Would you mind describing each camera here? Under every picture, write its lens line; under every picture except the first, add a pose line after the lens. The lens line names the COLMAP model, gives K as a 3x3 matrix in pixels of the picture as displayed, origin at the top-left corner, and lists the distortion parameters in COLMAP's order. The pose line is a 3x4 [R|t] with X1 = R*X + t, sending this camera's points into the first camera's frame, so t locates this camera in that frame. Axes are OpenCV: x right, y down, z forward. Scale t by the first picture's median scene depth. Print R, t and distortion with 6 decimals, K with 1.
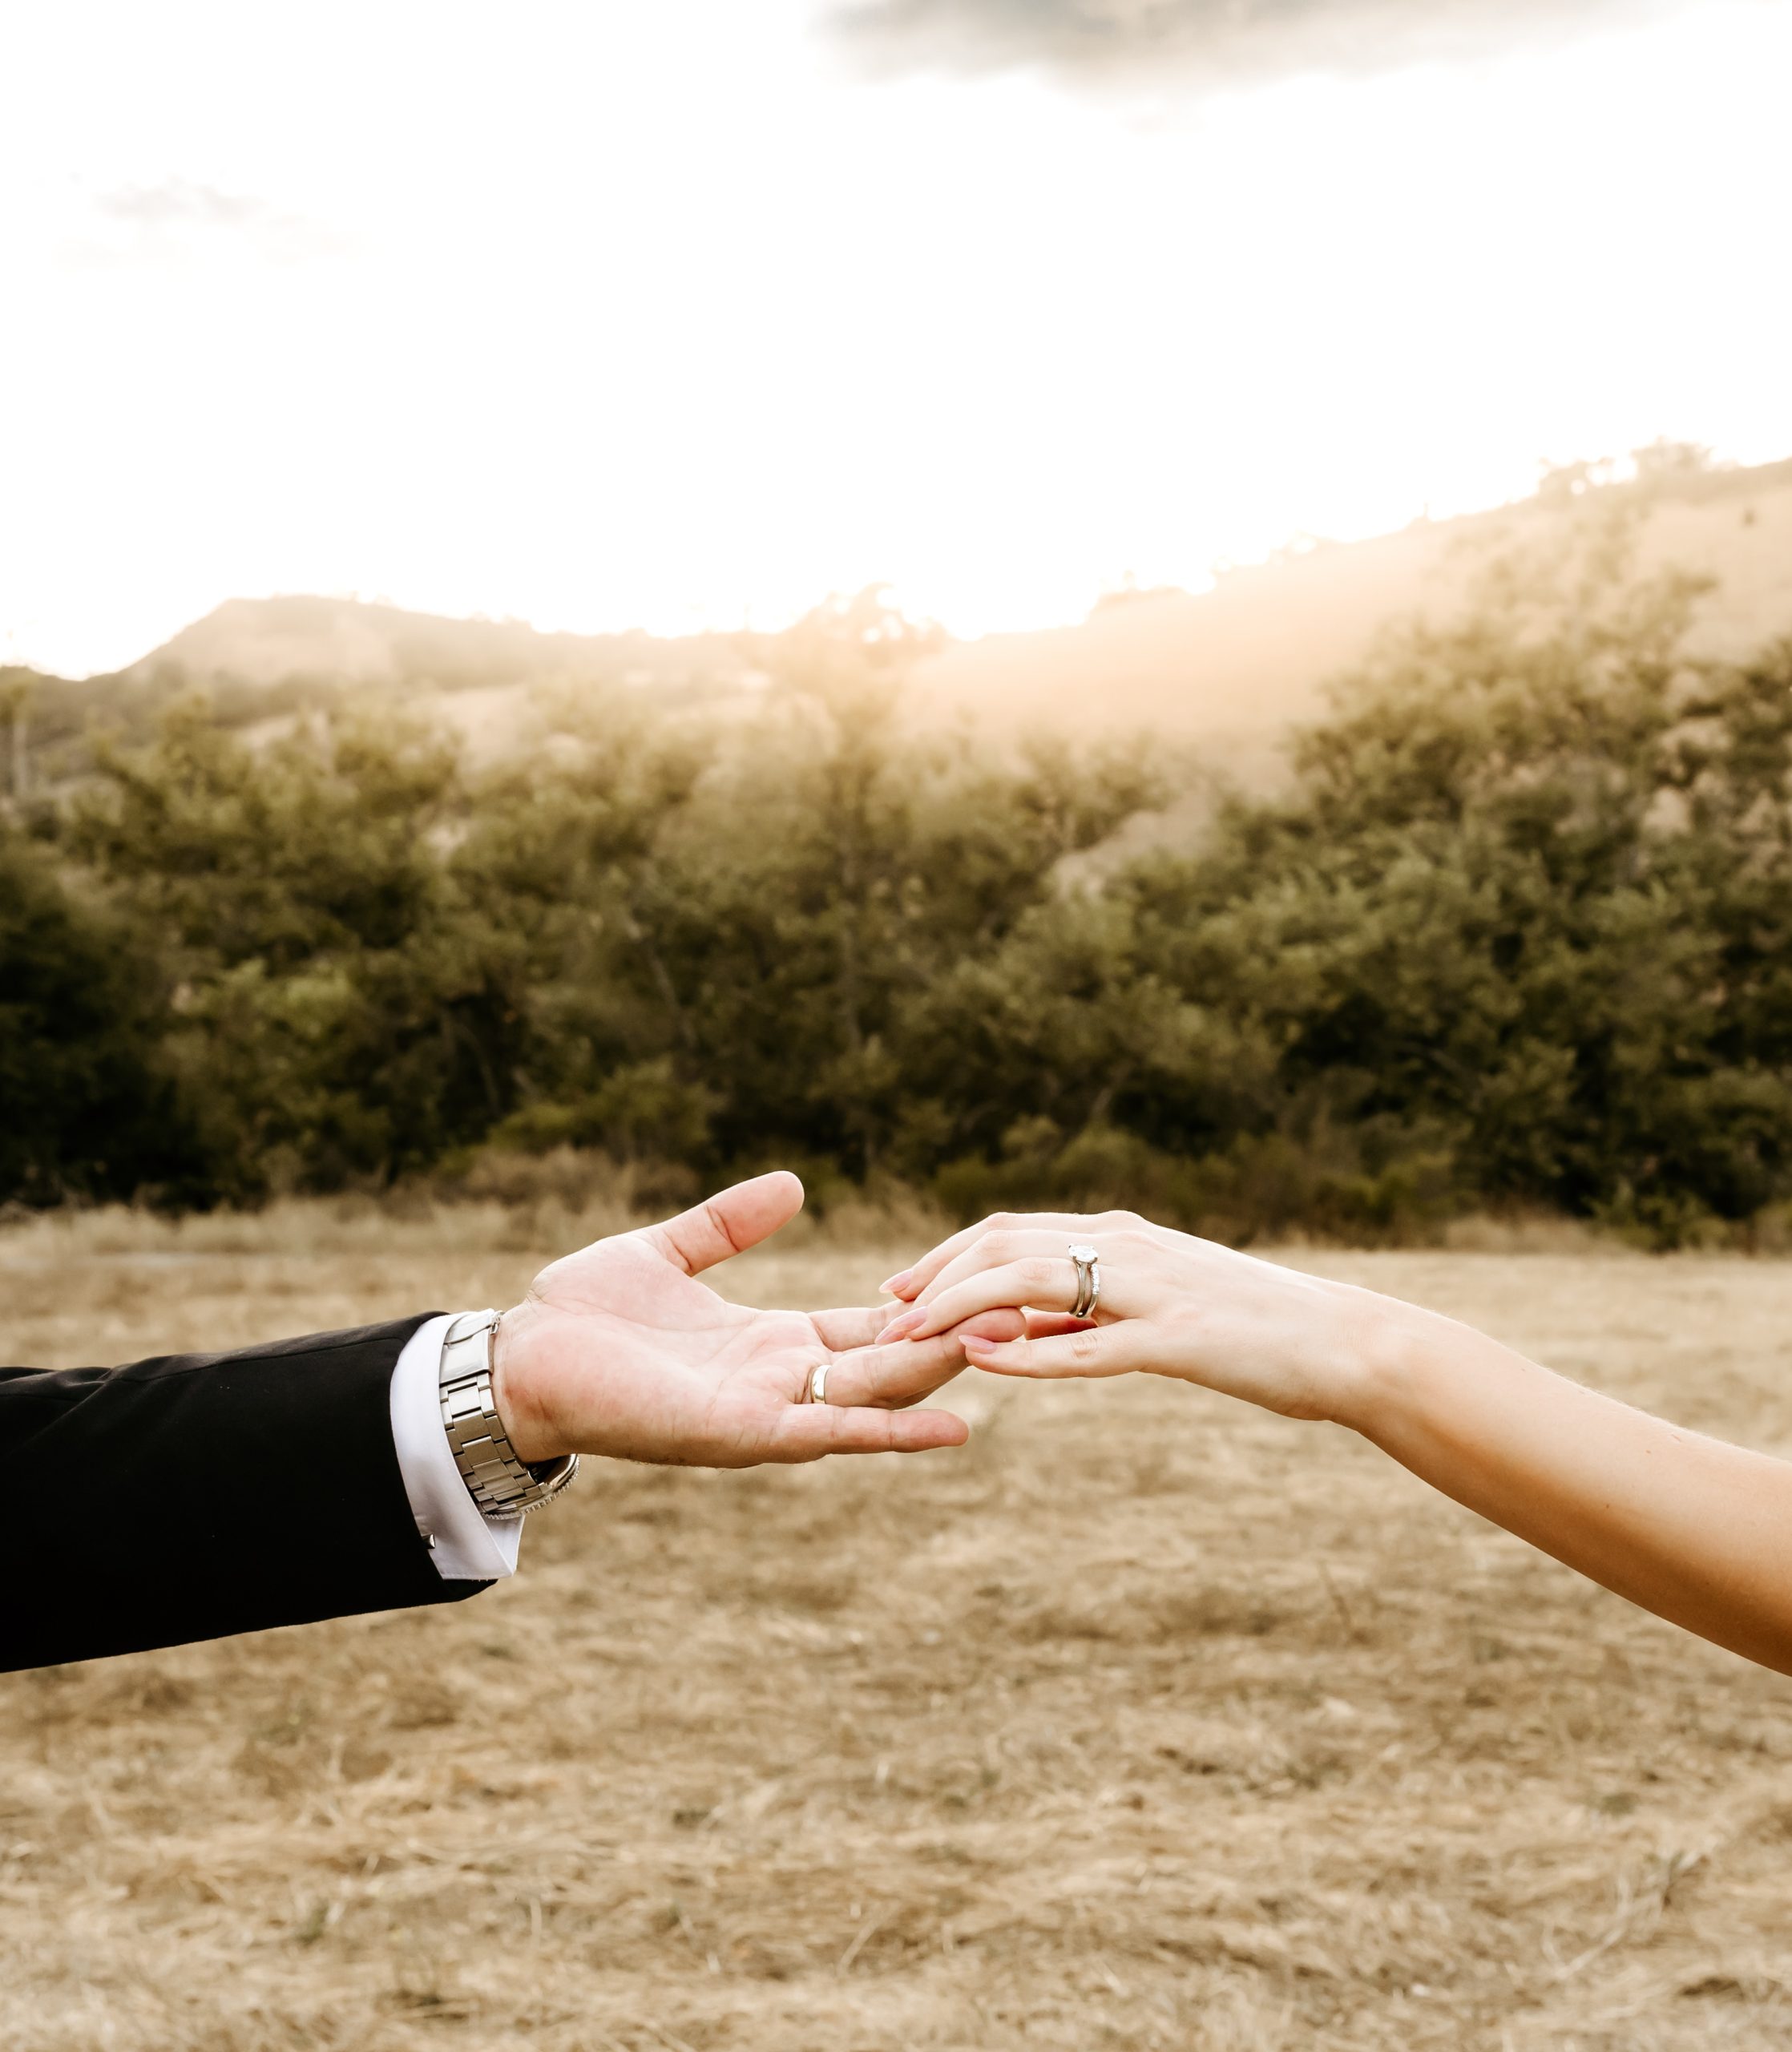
lens RADIAL K [[2951.3, 0, 899.6], [0, 2951.3, 1037.5], [0, 0, 1]] dist [-0.003327, 0.000000]
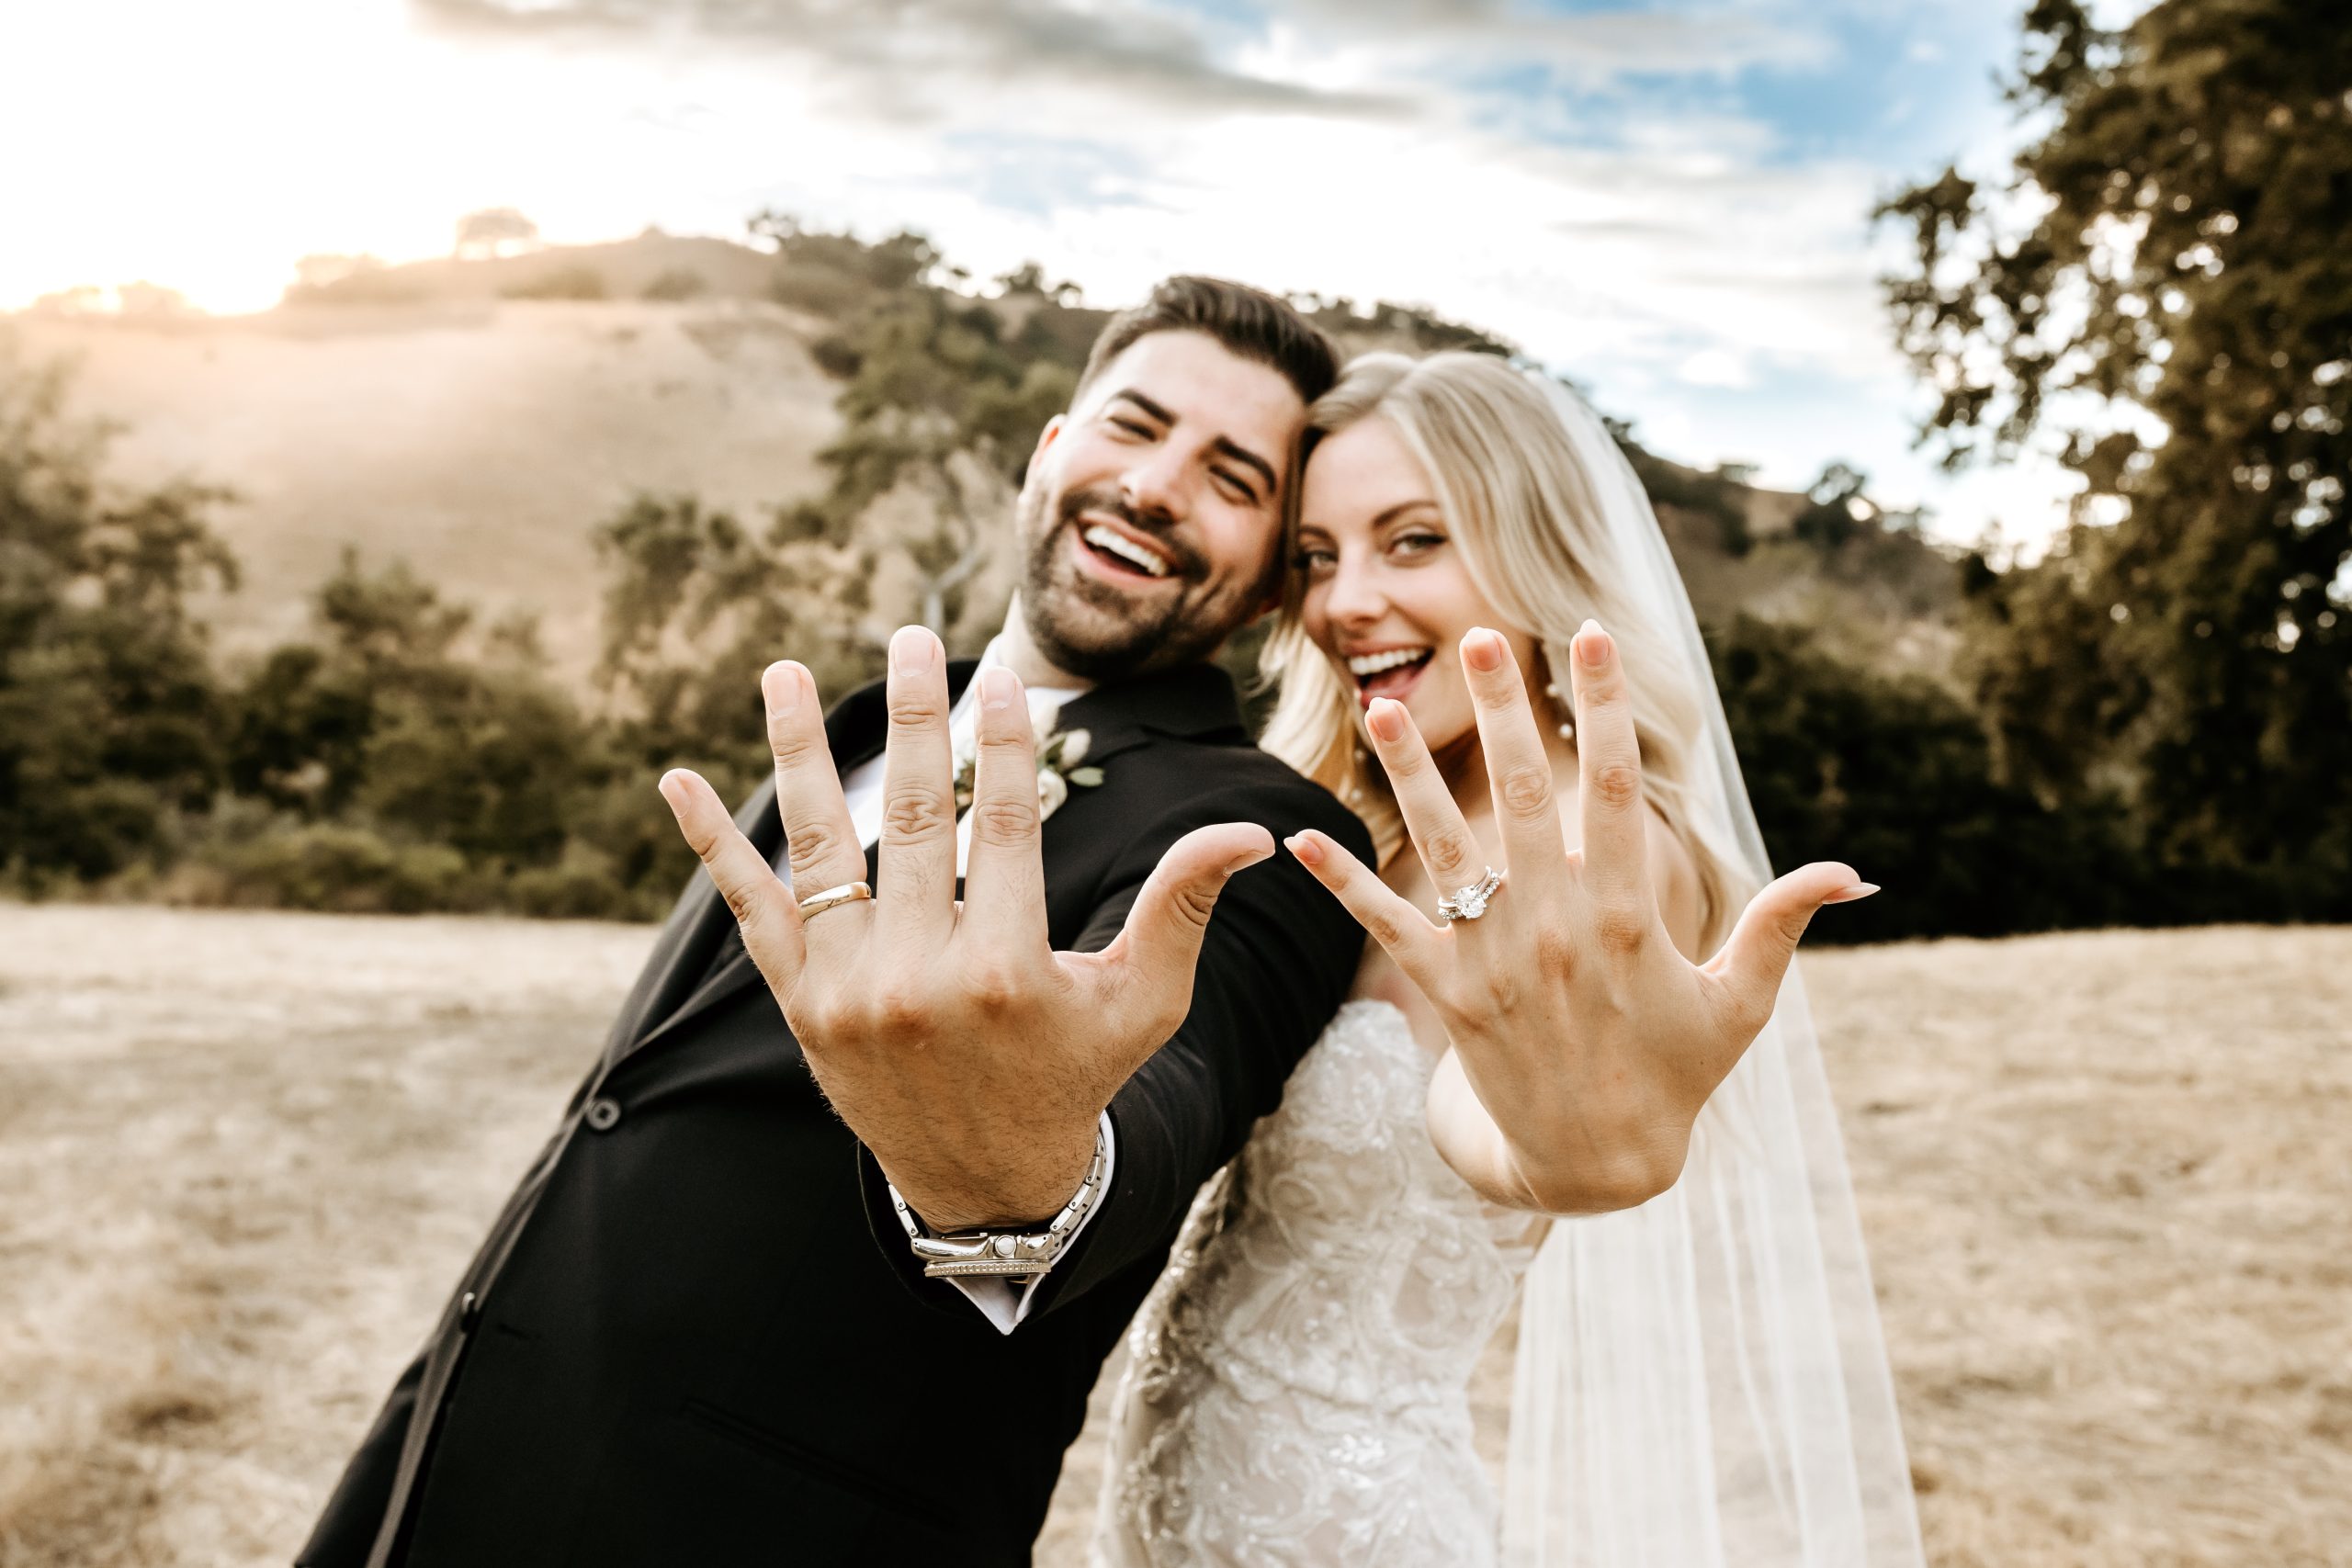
lens RADIAL K [[2213.2, 0, 1243.5], [0, 2213.2, 810.4], [0, 0, 1]] dist [-0.000789, 0.000000]
pose [[0.758215, 0.027068, 0.651442, -0.001211], [-0.043454, 0.999014, 0.009067, -0.008423], [-0.650555, -0.035182, 0.758644, -0.176042]]
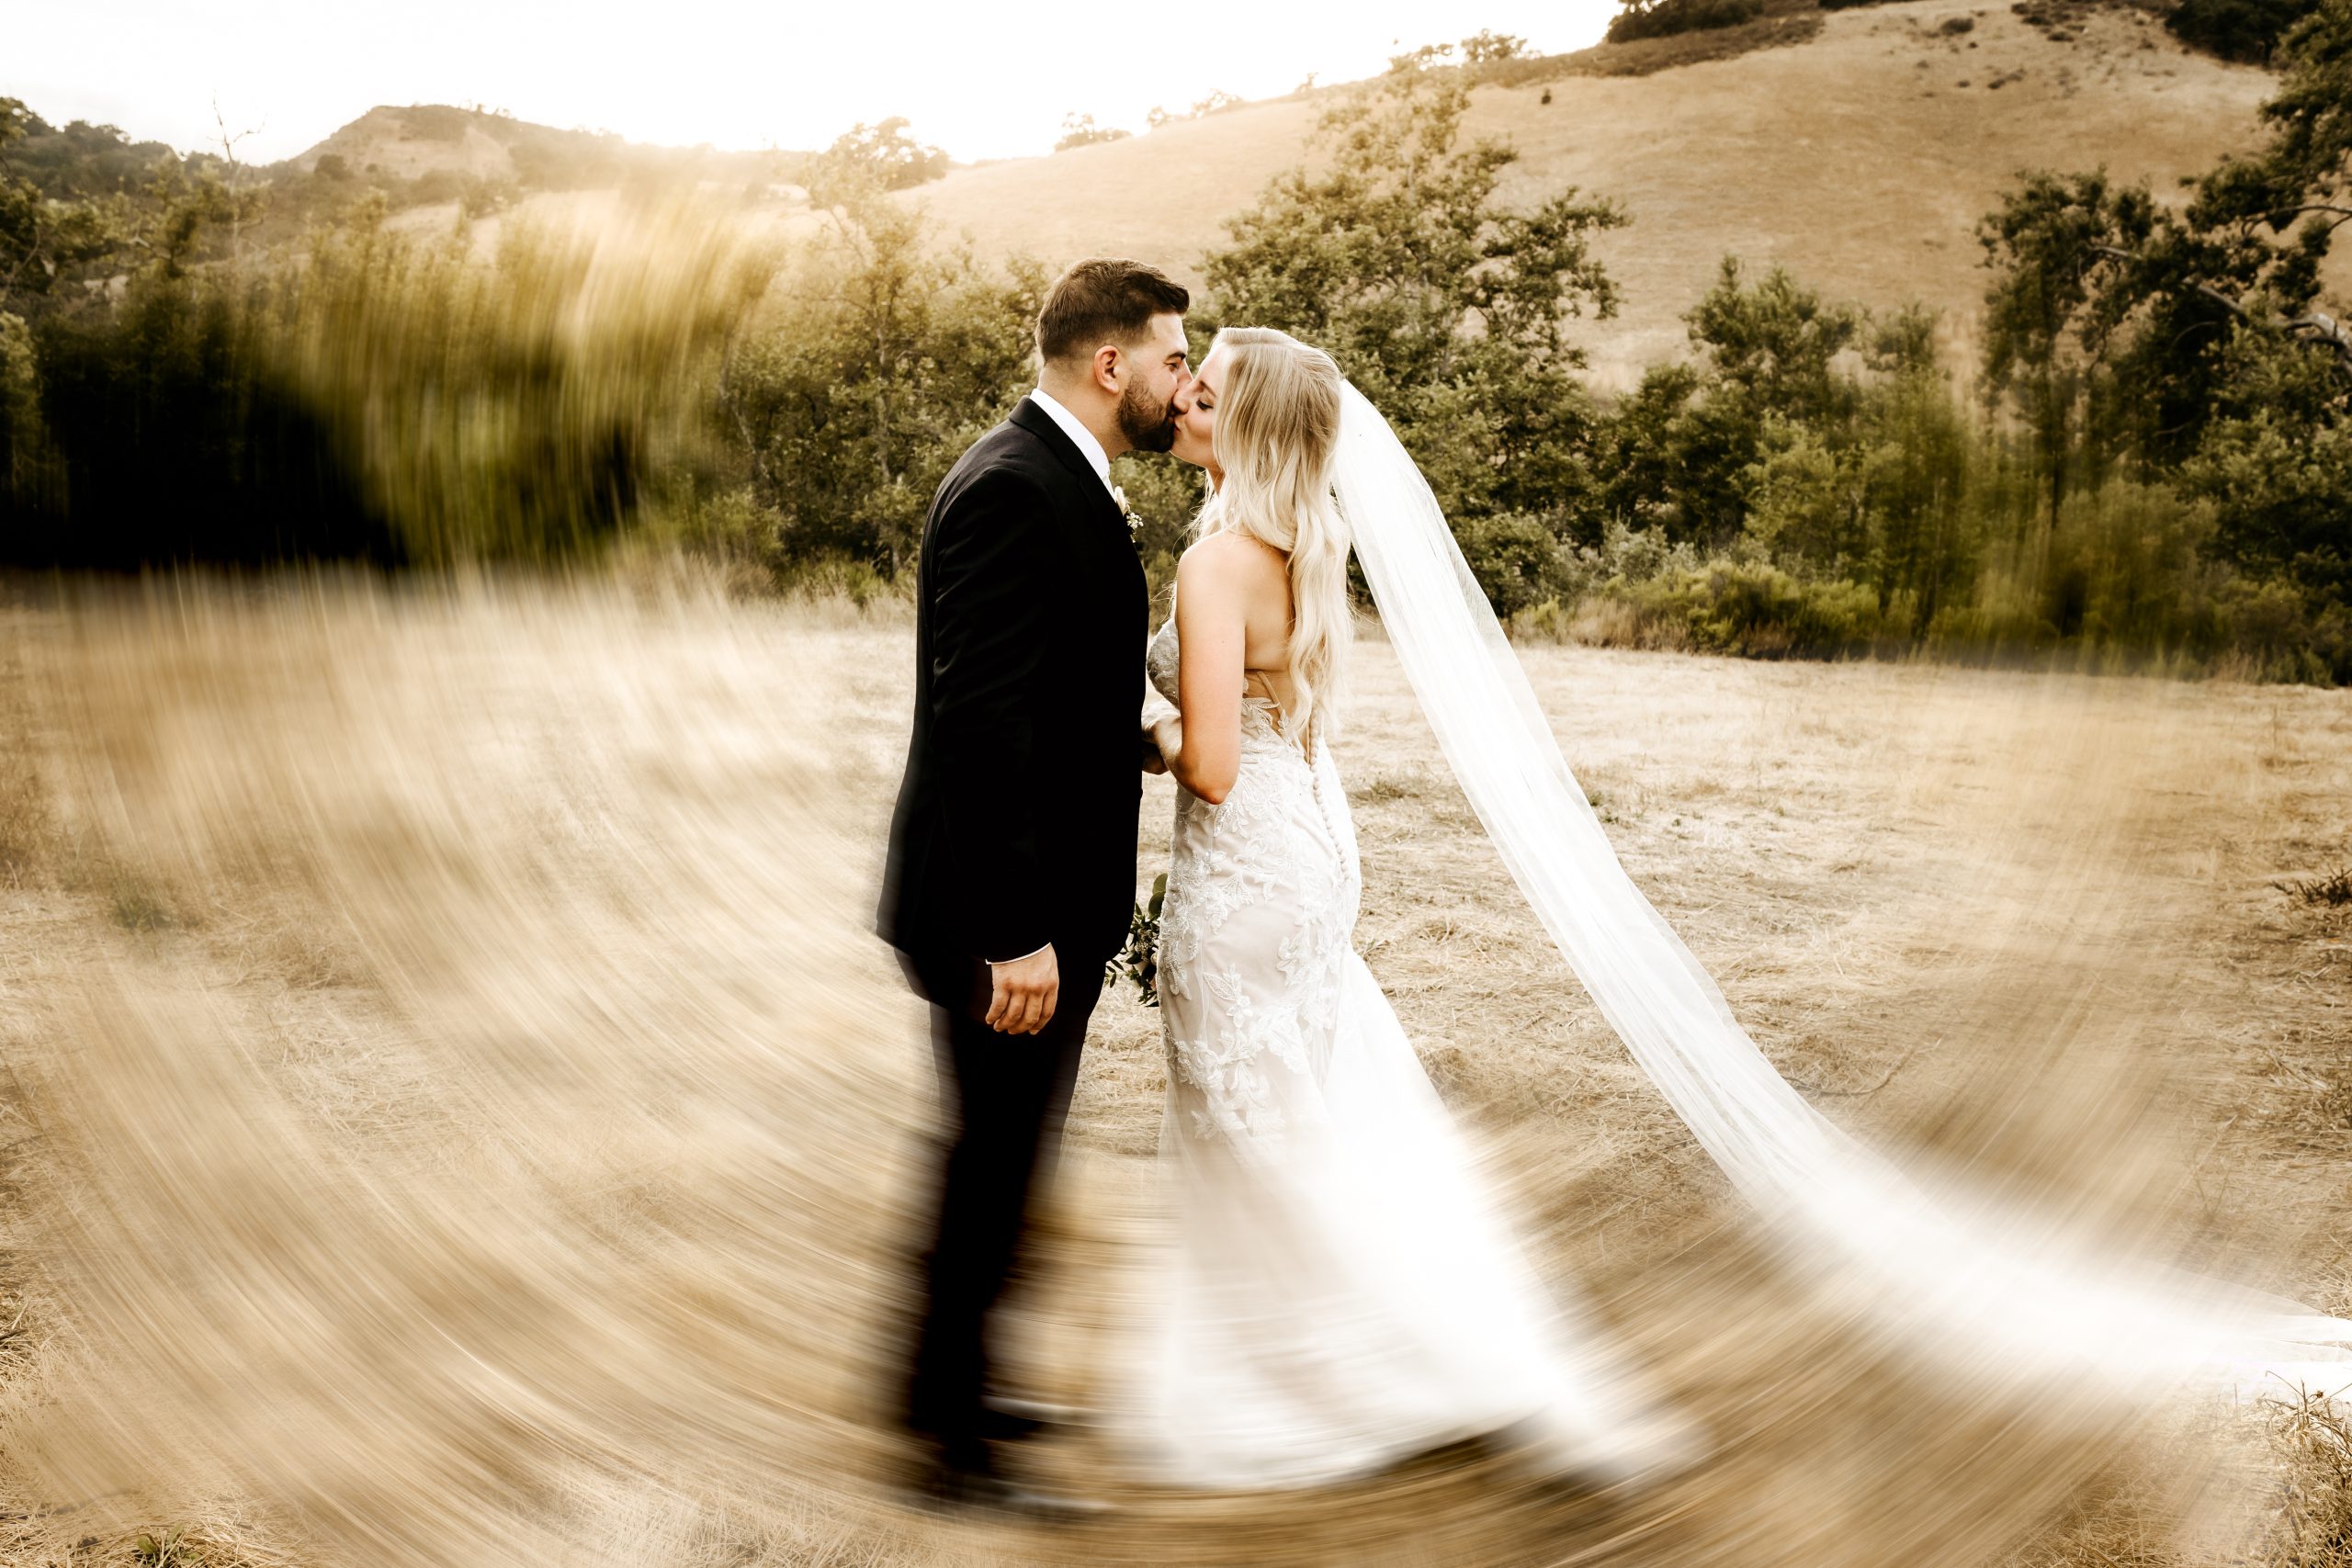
lens RADIAL K [[2213.2, 0, 1163.2], [0, 2213.2, 769.2], [0, 0, 1]] dist [-0.000789, 0.000000]
pose [[0.992994, 0.010083, 0.117738, -0.005765], [-0.025707, 0.990922, 0.131955, -0.003283], [-0.115339, -0.134057, 0.984239, -0.046861]]
